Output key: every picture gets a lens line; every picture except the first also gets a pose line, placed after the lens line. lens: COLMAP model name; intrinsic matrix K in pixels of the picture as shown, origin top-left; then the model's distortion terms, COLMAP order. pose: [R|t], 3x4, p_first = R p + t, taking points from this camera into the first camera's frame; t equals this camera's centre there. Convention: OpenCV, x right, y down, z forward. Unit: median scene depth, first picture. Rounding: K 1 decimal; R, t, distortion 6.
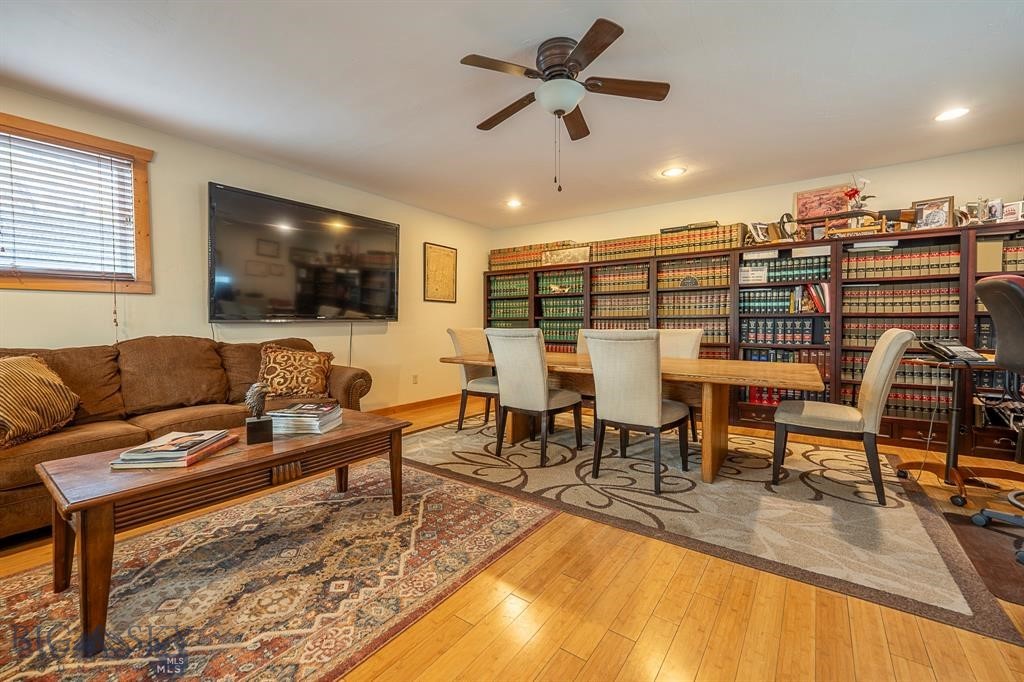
lens RADIAL K [[421.7, 0, 507.9], [0, 421.7, 333.7], [0, 0, 1]] dist [0.000203, -0.000686]
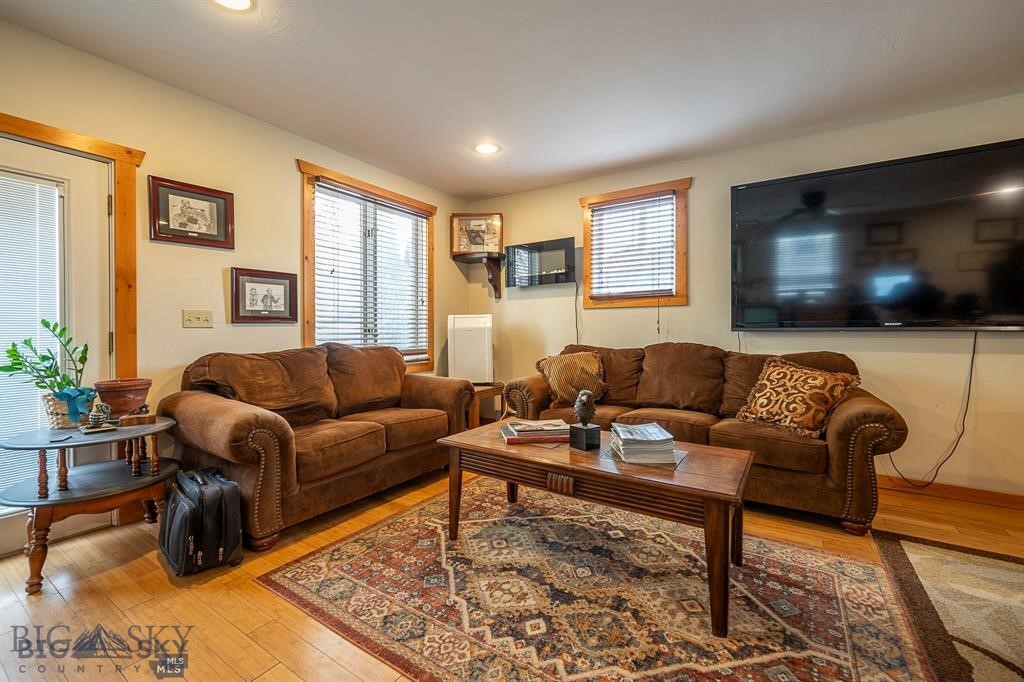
lens RADIAL K [[421.7, 0, 516.3], [0, 421.7, 338.4], [0, 0, 1]] dist [0.000203, -0.000686]
pose [[0.064679, 0.018114, -0.997742, 0.319477], [-0.035657, 0.999239, 0.015829, -0.010040], [0.997269, 0.034553, 0.065276, 0.607129]]
